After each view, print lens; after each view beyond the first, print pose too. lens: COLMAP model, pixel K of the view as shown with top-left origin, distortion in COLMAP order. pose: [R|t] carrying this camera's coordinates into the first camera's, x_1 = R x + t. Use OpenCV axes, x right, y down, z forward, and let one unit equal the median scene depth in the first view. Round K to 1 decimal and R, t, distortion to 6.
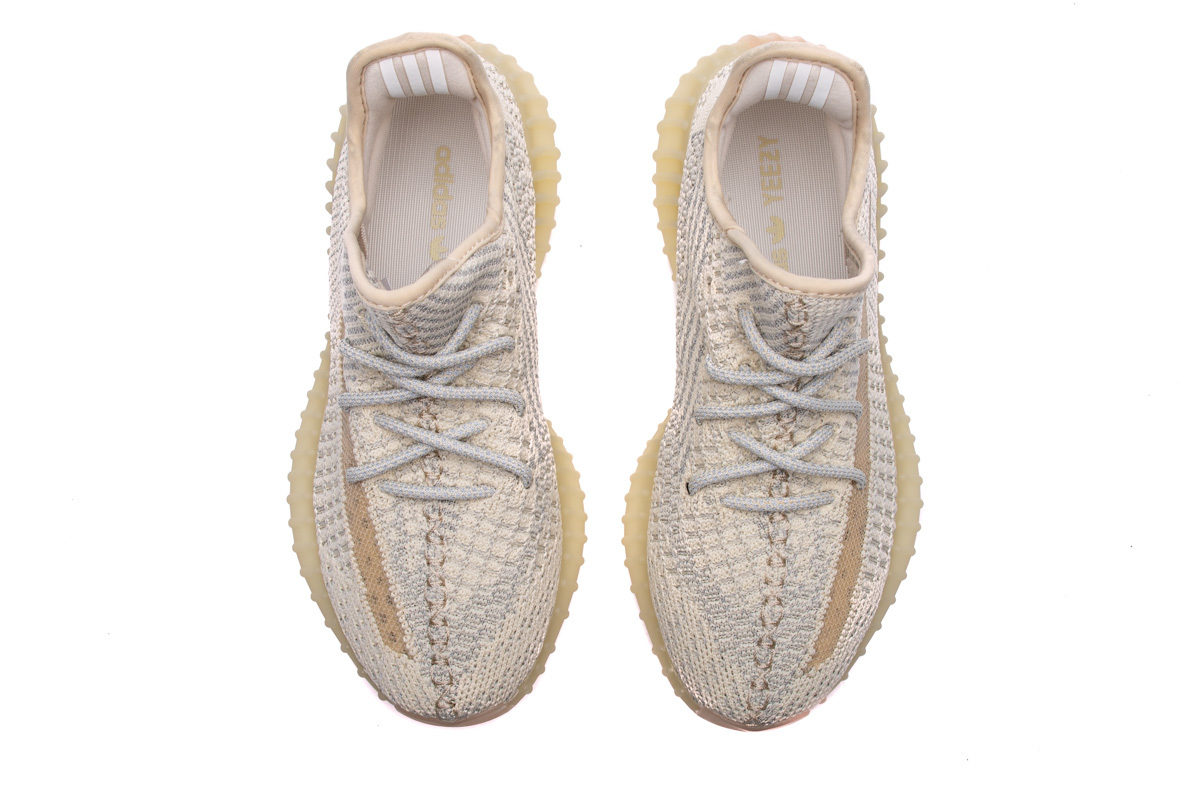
lens RADIAL K [[1585.4, 0, 600.0], [0, 1585.4, 400.0], [0, 0, 1]] dist [0.000673, 0.000072]
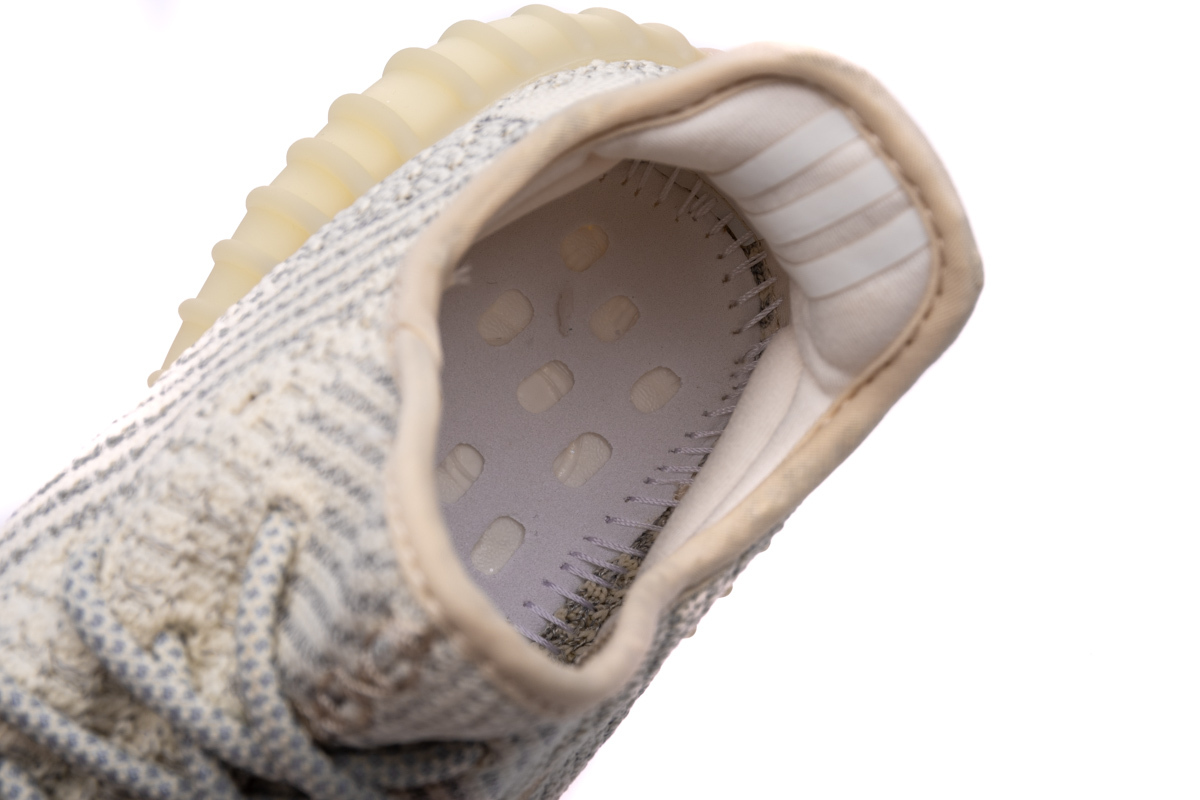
lens RADIAL K [[3565.8, 0, 600.0], [0, 3565.8, 400.0], [0, 0, 1]] dist [-0.024573, -0.193855]
pose [[0.663115, 0.736240, 0.135019, 0.008856], [-0.722061, 0.676718, -0.143808, -0.008454], [-0.197247, -0.002130, 0.980352, 0.141242]]
